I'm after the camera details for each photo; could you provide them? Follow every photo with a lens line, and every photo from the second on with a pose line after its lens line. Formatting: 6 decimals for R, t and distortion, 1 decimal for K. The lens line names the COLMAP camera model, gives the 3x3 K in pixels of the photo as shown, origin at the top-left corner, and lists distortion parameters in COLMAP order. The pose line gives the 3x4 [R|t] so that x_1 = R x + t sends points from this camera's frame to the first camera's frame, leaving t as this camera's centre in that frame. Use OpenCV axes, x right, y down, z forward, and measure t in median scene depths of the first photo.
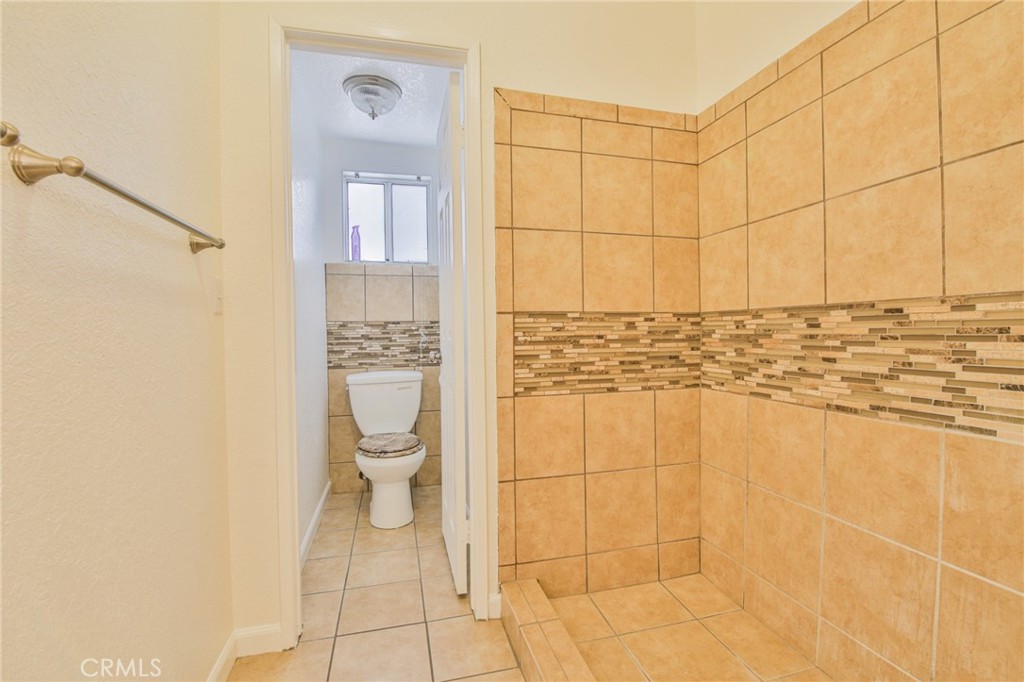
lens RADIAL K [[469.1, 0, 512.4], [0, 469.1, 334.8], [0, 0, 1]] dist [-0.003877, -0.009271]
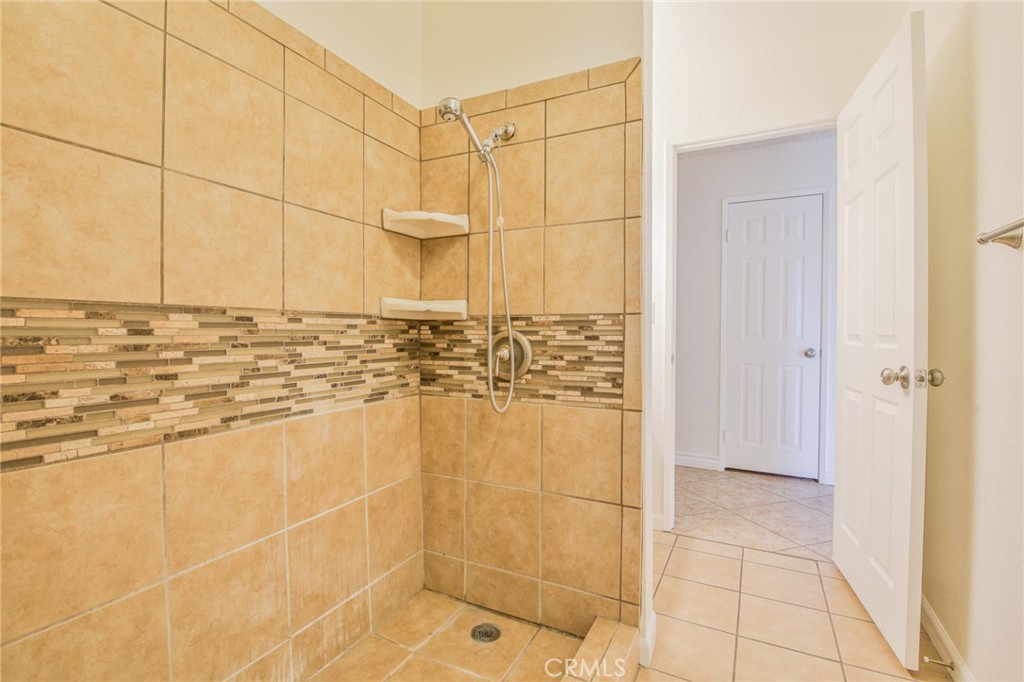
lens RADIAL K [[469.1, 0, 512.4], [0, 469.1, 334.8], [0, 0, 1]] dist [-0.003877, -0.009271]
pose [[-0.744483, 0.004423, 0.667627, -0.332843], [0.009613, 0.999945, 0.004096, -0.017073], [-0.667573, 0.009467, -0.744485, 1.516503]]
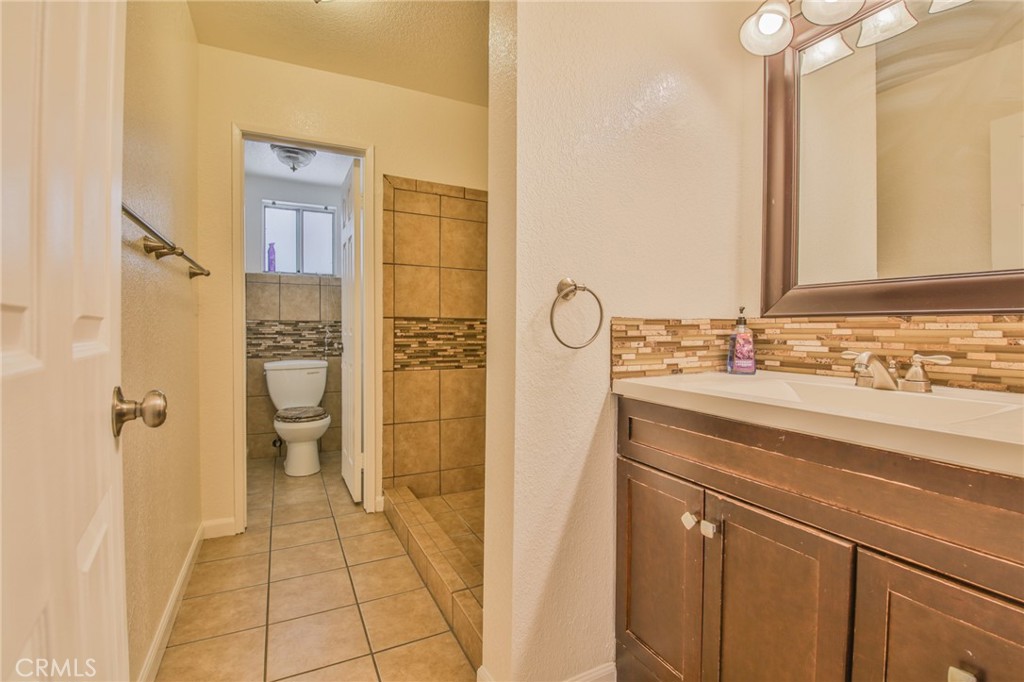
lens RADIAL K [[469.1, 0, 512.4], [0, 469.1, 334.8], [0, 0, 1]] dist [-0.003877, -0.009271]
pose [[0.978646, 0.012236, 0.205187, 0.043611], [-0.011849, 0.999925, -0.003112, 0.007048], [-0.205209, 0.000614, 0.978718, -0.397705]]
